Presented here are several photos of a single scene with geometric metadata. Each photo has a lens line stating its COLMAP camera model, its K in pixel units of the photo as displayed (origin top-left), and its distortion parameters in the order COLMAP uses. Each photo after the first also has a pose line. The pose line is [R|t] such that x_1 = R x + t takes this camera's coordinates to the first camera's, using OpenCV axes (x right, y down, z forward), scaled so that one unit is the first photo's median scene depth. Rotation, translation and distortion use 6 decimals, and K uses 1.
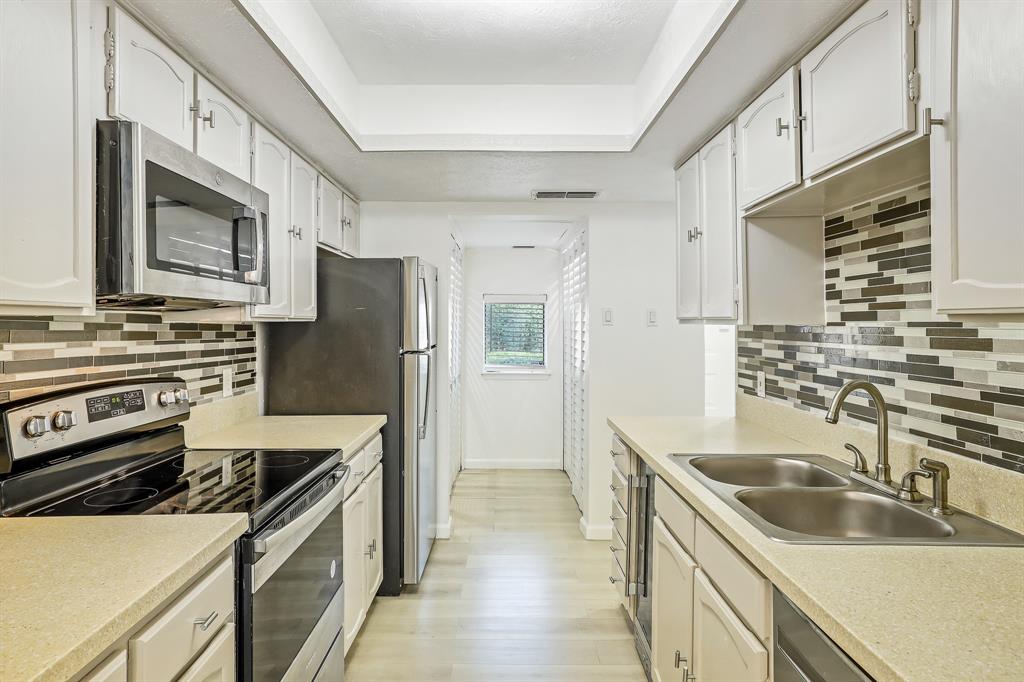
lens RADIAL K [[641.2, 0, 512.4], [0, 641.2, 331.8], [0, 0, 1]] dist [0.003897, 0.001412]
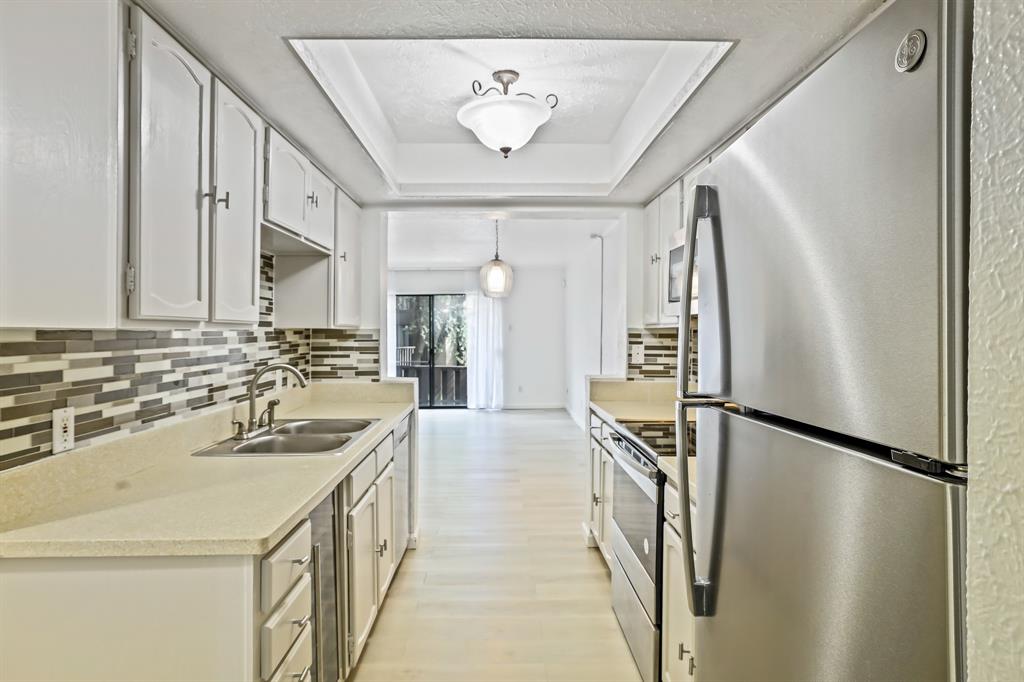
lens RADIAL K [[641.2, 0, 511.2], [0, 641.2, 335.0], [0, 0, 1]] dist [0.003897, 0.001412]
pose [[-0.999810, -0.004640, -0.018906, -0.014175], [-0.004997, 0.999810, 0.018856, -0.022151], [0.018815, 0.018947, -0.999643, 1.872499]]
